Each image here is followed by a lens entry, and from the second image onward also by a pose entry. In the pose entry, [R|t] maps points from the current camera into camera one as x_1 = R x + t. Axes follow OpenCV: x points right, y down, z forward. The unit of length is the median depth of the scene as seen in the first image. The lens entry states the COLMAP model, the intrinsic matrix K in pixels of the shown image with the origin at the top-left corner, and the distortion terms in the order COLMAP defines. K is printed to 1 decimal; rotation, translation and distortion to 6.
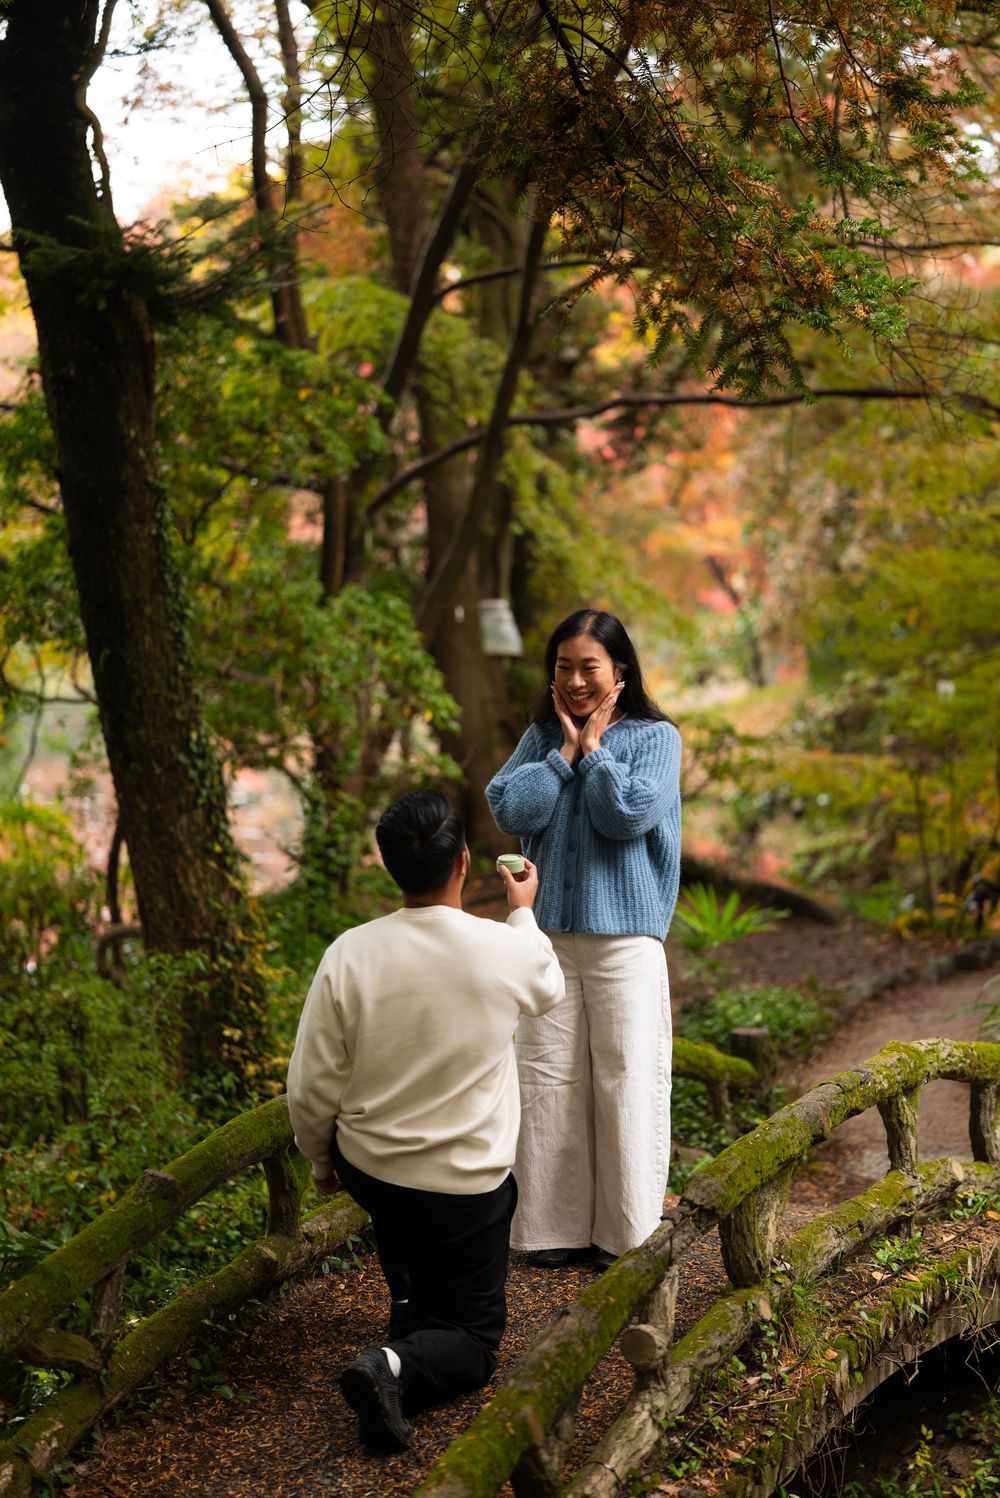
lens RADIAL K [[3930.9, 0, 500.0], [0, 3930.9, 749.0], [0, 0, 1]] dist [0.174072, -4.370623]
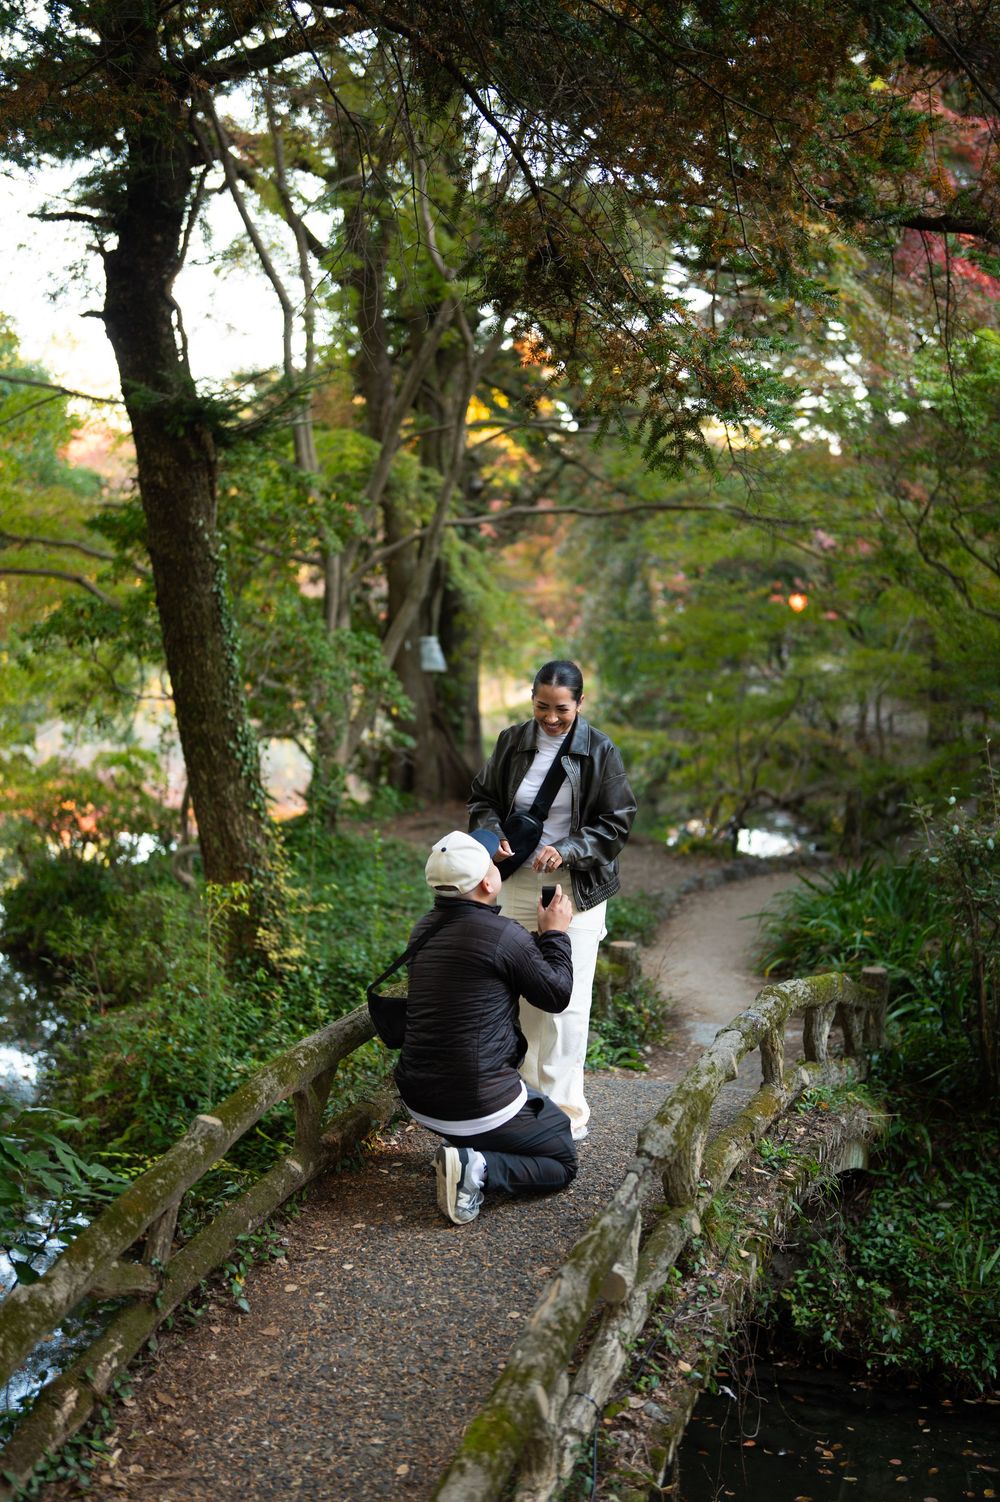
lens RADIAL K [[2015.4, 0, 500.0], [0, 2015.4, 751.0], [0, 0, 1]] dist [-0.007338, -0.040003]
pose [[0.998467, 0.016891, 0.052708, -0.020257], [-0.018076, 0.999592, 0.022102, -0.013716], [-0.052313, -0.023021, 0.998365, 0.243449]]
